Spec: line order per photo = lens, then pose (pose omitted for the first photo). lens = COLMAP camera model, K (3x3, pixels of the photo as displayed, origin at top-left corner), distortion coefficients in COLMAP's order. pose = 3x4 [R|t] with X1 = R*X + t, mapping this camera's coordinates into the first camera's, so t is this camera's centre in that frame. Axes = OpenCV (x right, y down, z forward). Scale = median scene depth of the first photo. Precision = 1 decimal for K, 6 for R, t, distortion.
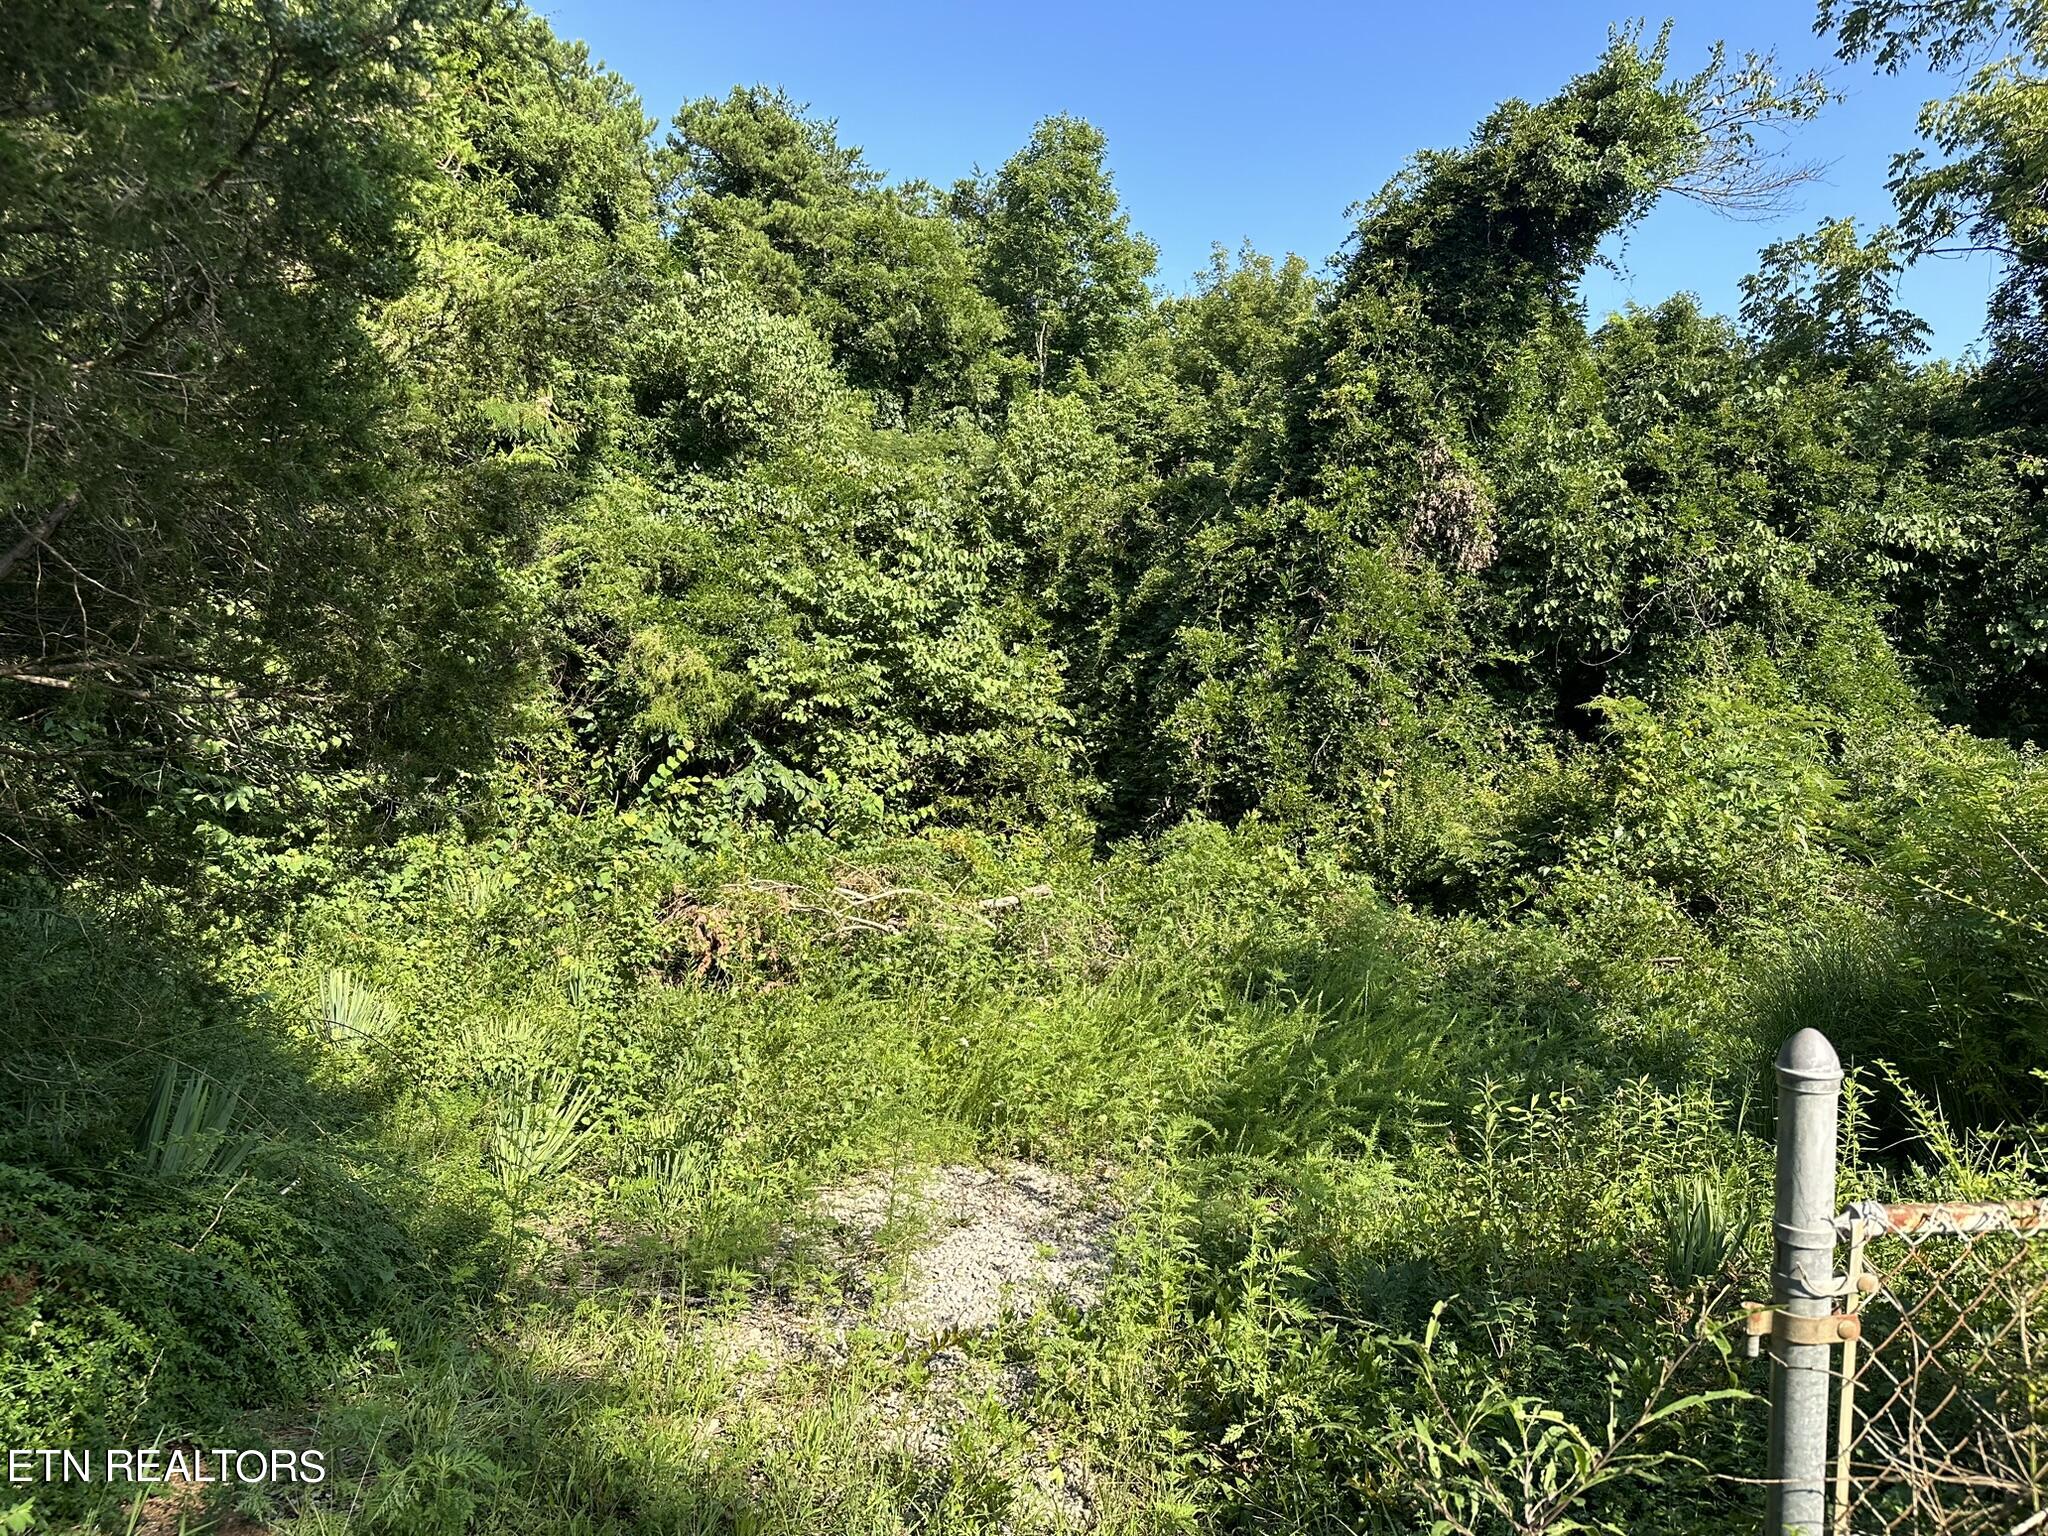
lens RADIAL K [[1610.3, 0, 1060.0], [0, 1610.3, 756.5], [0, 0, 1]] dist [0.228733, -0.579255]
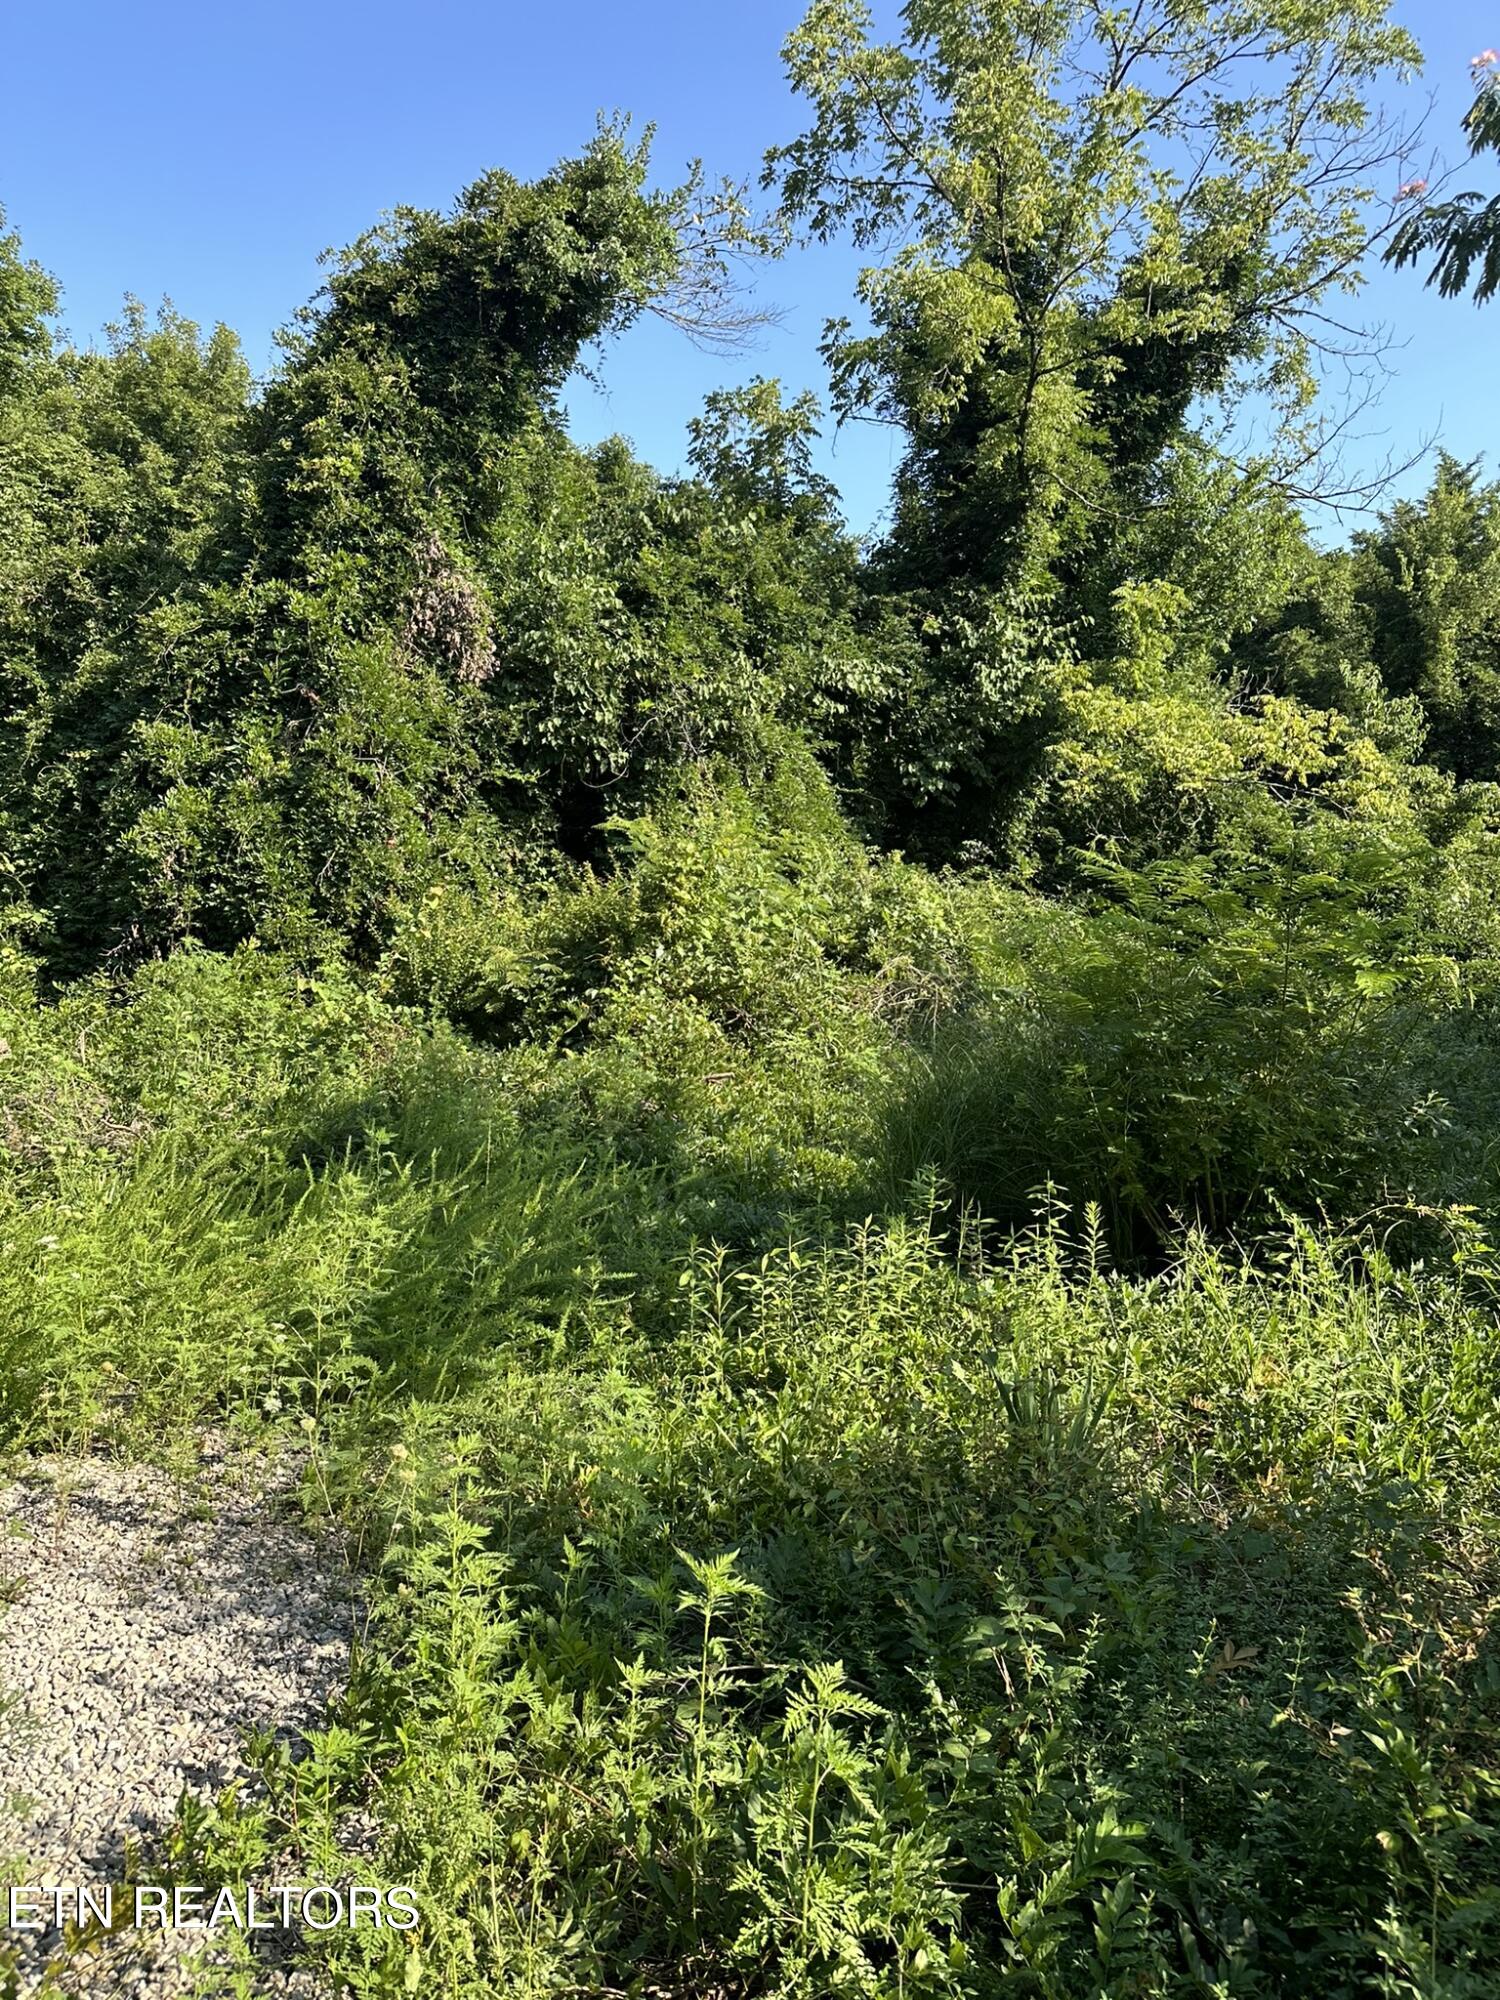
lens RADIAL K [[1430.0, 0, 750.0], [0, 1430.0, 1000.0], [0, 0, 1]] dist [0.096091, -0.145736]
pose [[0.858760, -0.041102, 0.510727, -0.042879], [0.005838, 0.997498, 0.070460, 0.012588], [-0.512345, -0.057526, 0.856851, 0.195186]]
